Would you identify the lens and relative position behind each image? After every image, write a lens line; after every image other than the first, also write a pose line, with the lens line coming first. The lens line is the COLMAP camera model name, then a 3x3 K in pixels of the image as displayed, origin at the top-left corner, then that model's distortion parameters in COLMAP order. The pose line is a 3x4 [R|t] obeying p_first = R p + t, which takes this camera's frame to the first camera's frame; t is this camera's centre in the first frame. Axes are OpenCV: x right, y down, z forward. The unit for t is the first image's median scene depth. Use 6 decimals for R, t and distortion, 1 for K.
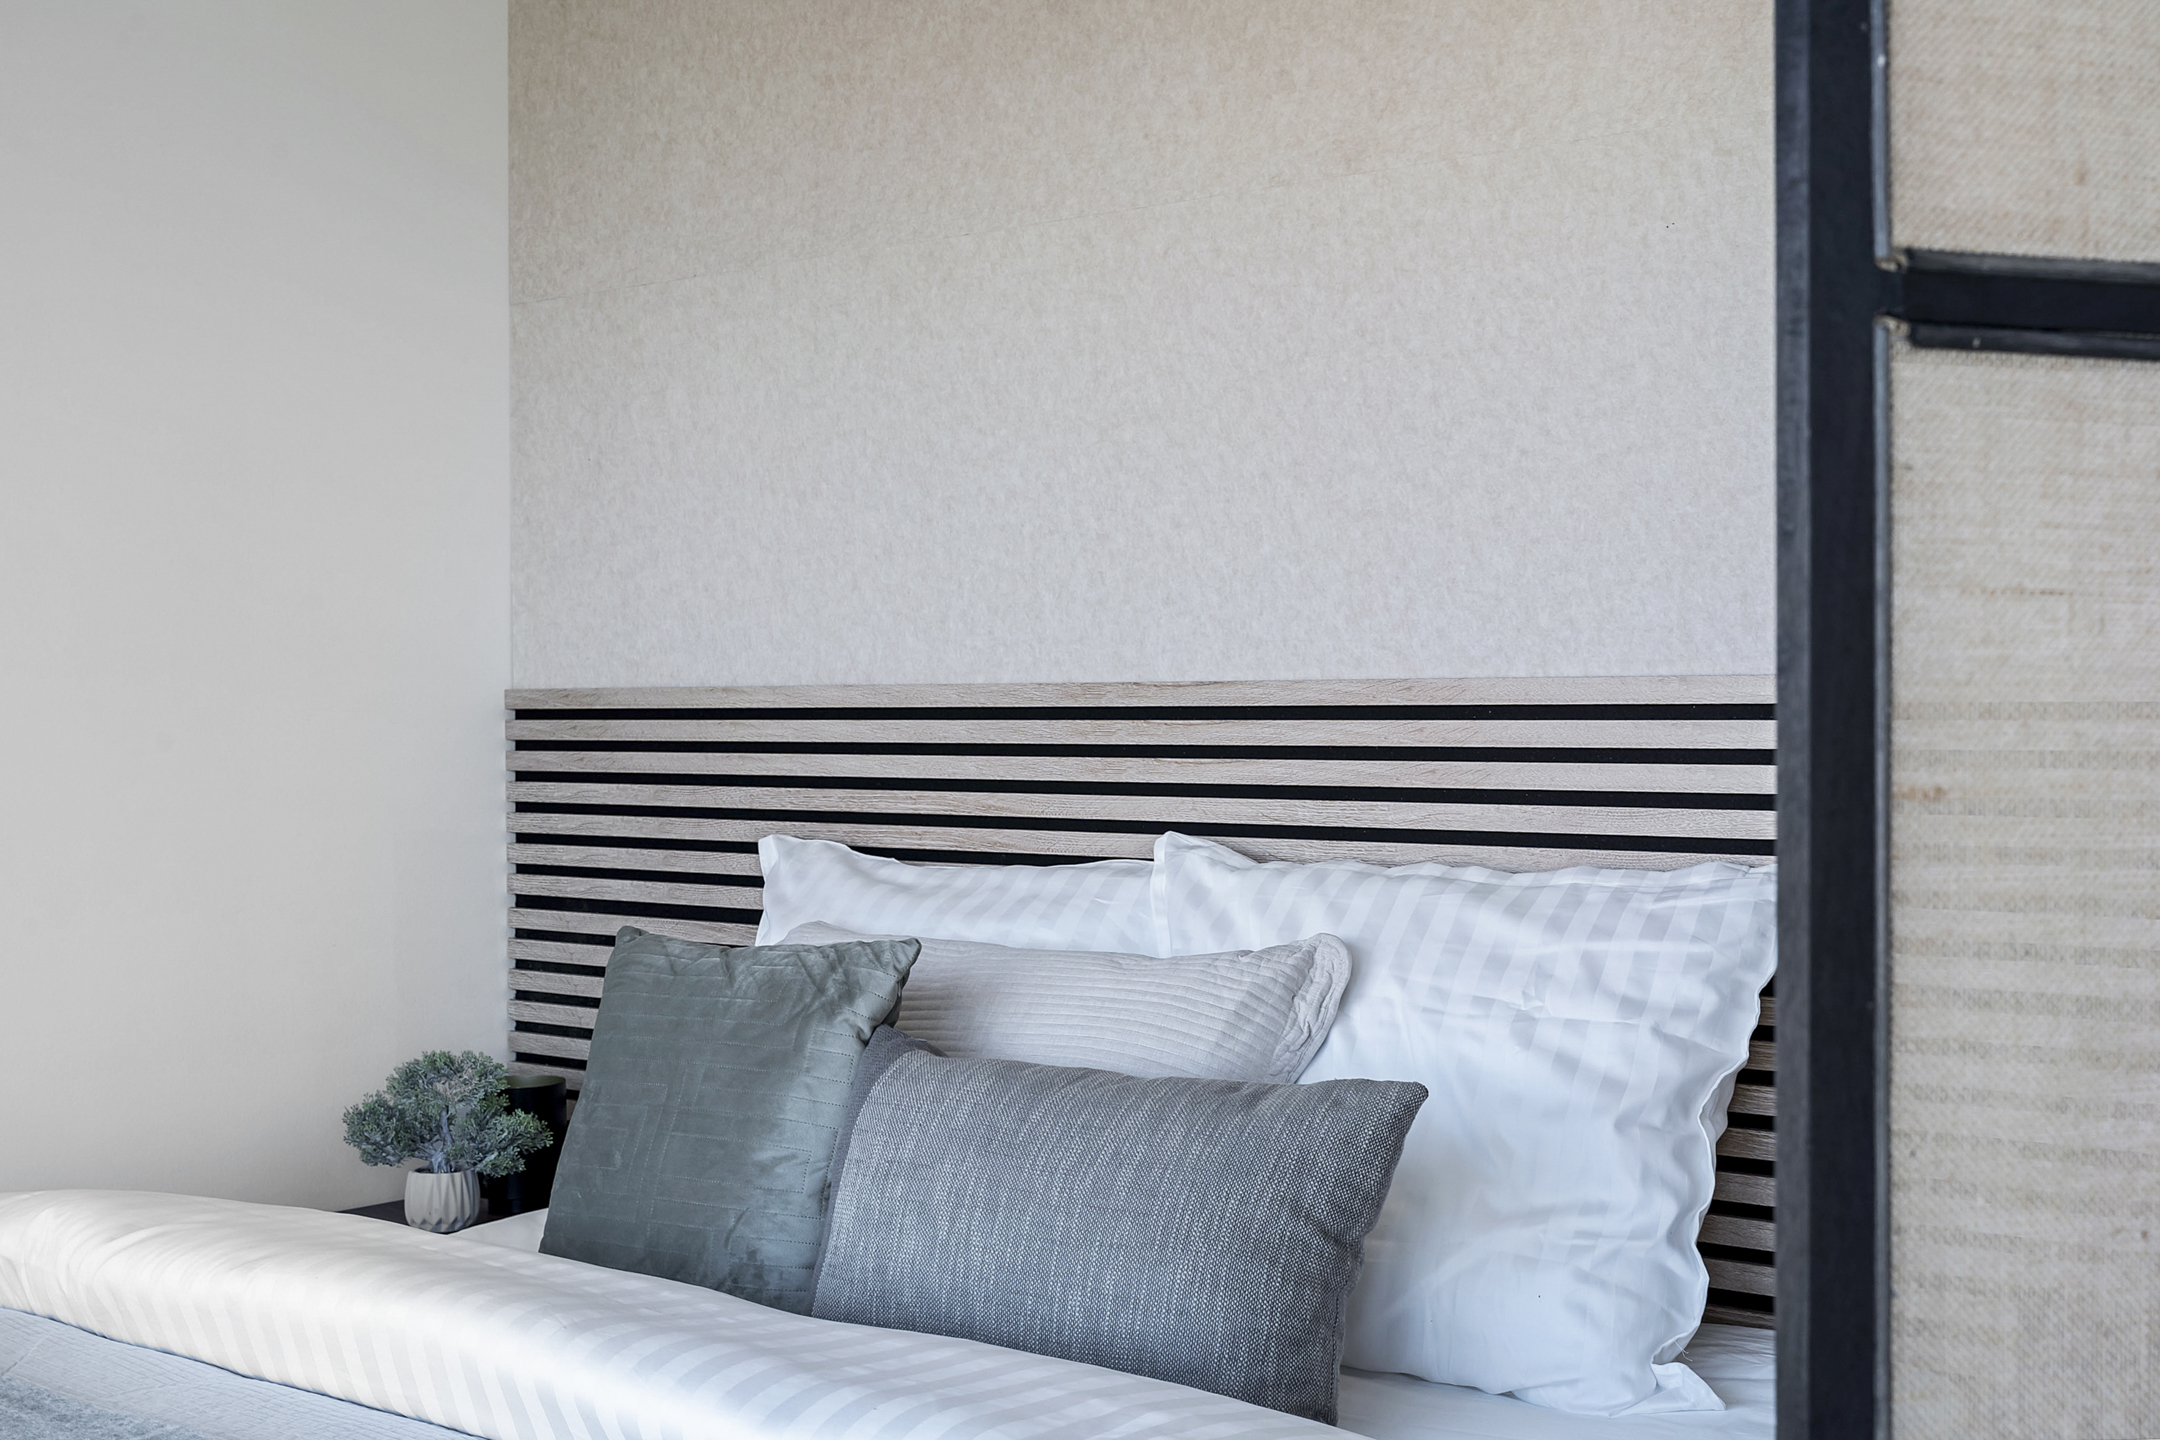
lens RADIAL K [[2674.3, 0, 1080.5], [0, 2674.3, 818.3], [0, 0, 1]] dist [0.013123, -0.043767]
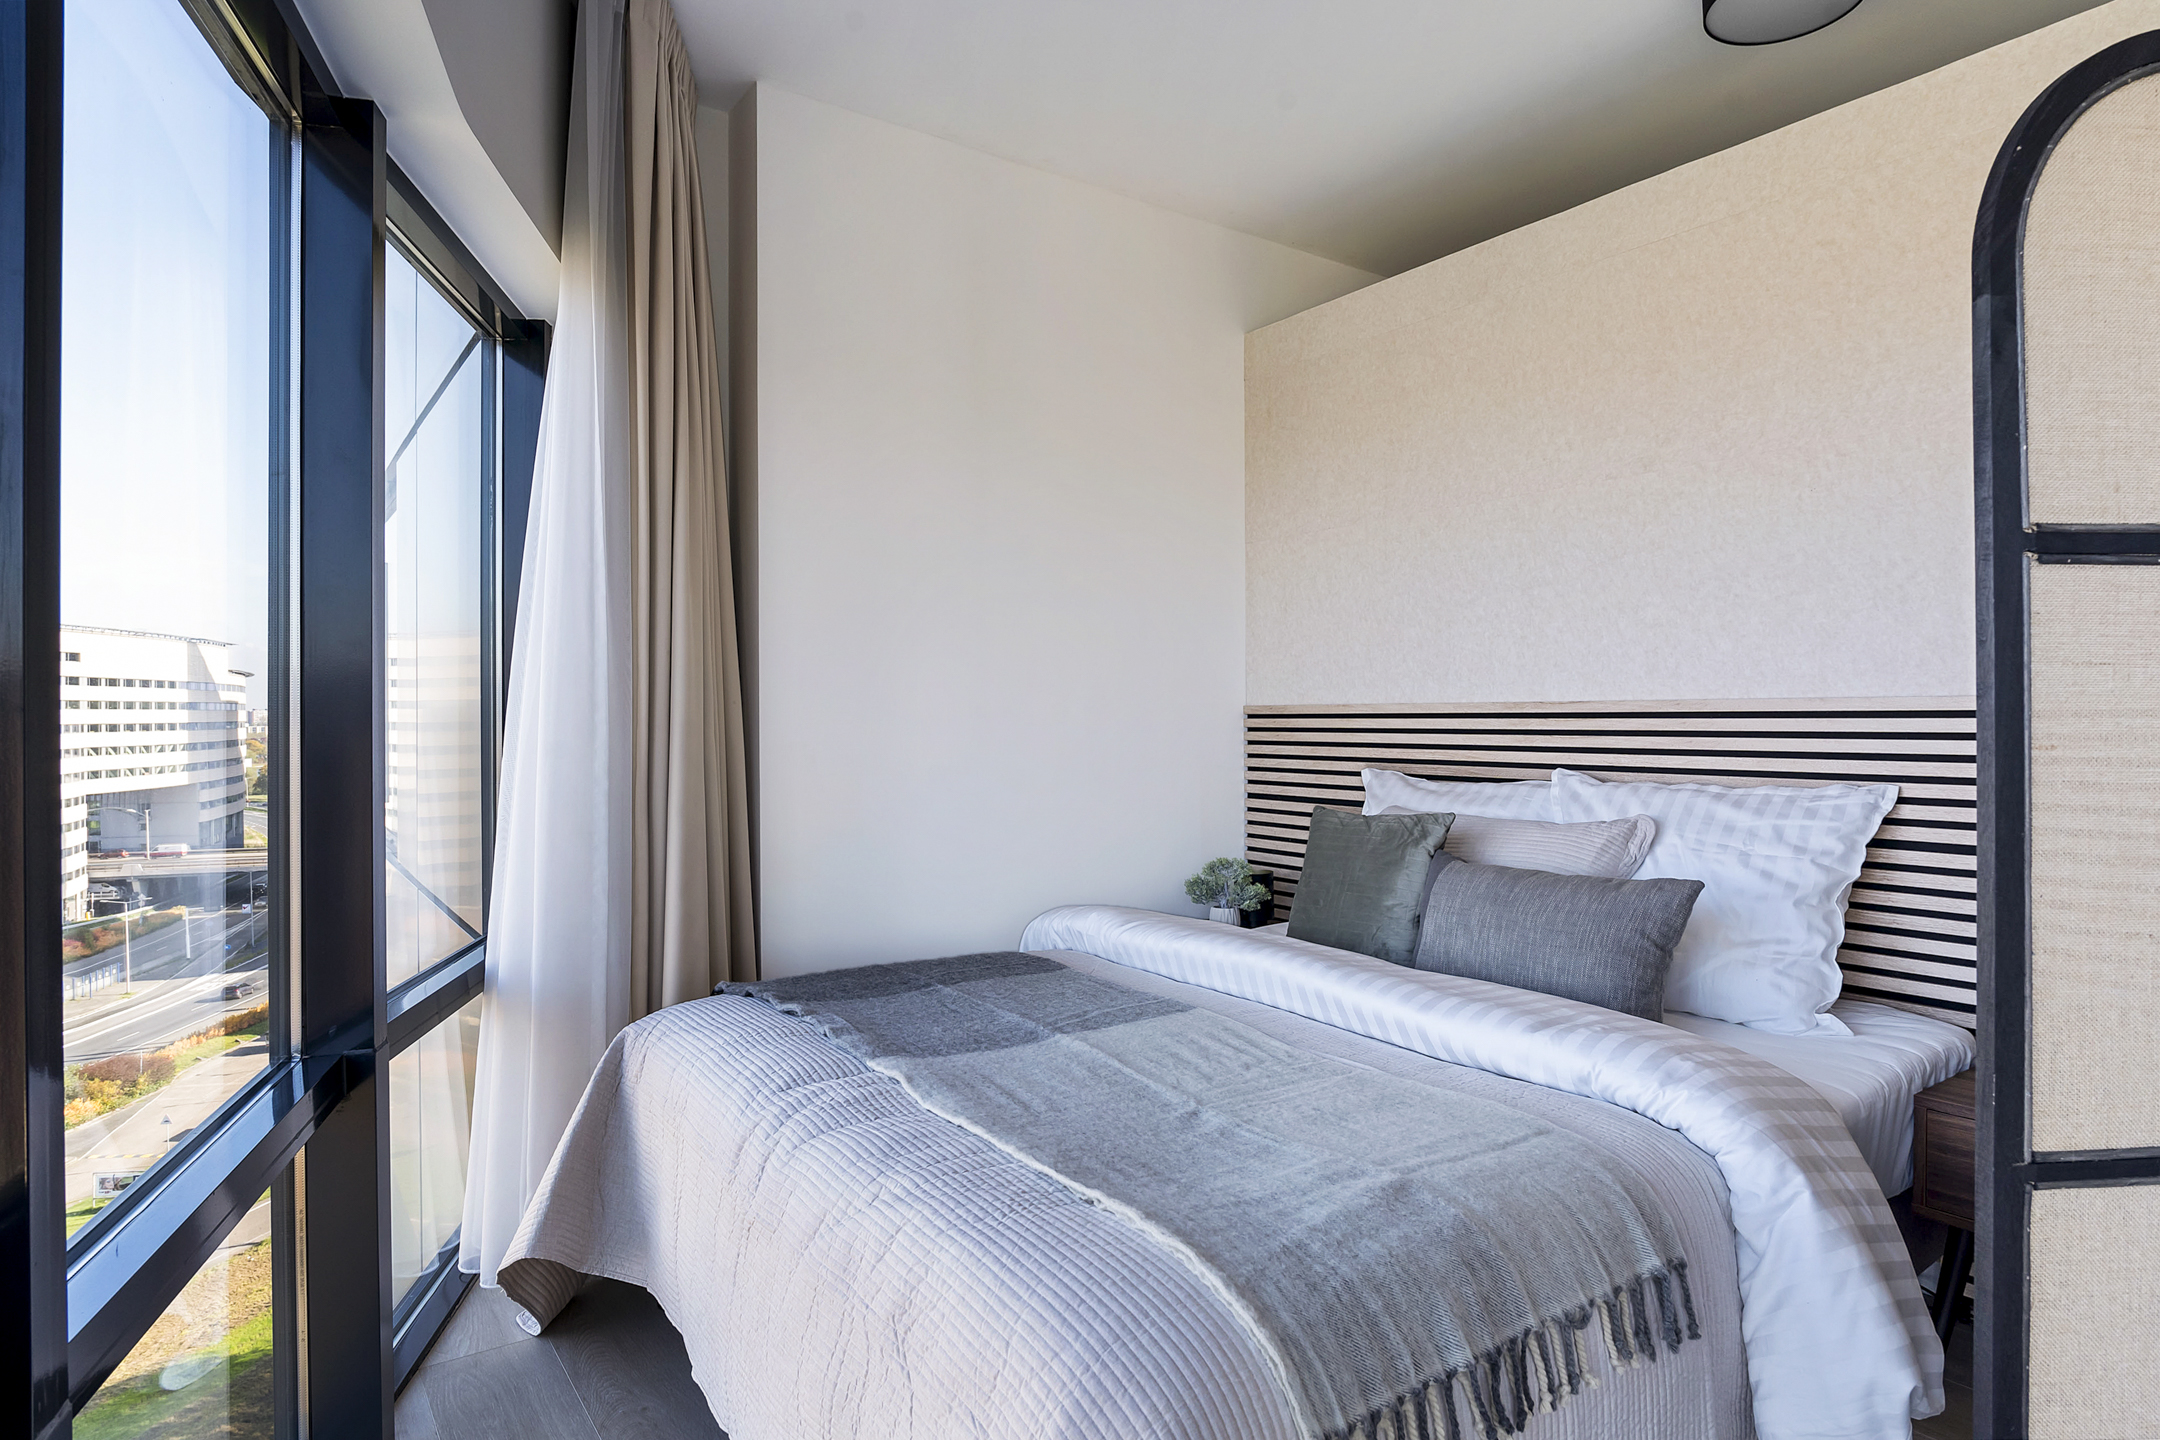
lens RADIAL K [[1212.6, 0, 1084.8], [0, 1212.6, 744.4], [0, 0, 1]] dist [-0.020700, 0.002763]
pose [[0.960082, 0.005193, -0.279672, -0.074946], [-0.009649, 0.999847, -0.014559, 0.004175], [0.279554, 0.016677, 0.959985, -0.097975]]
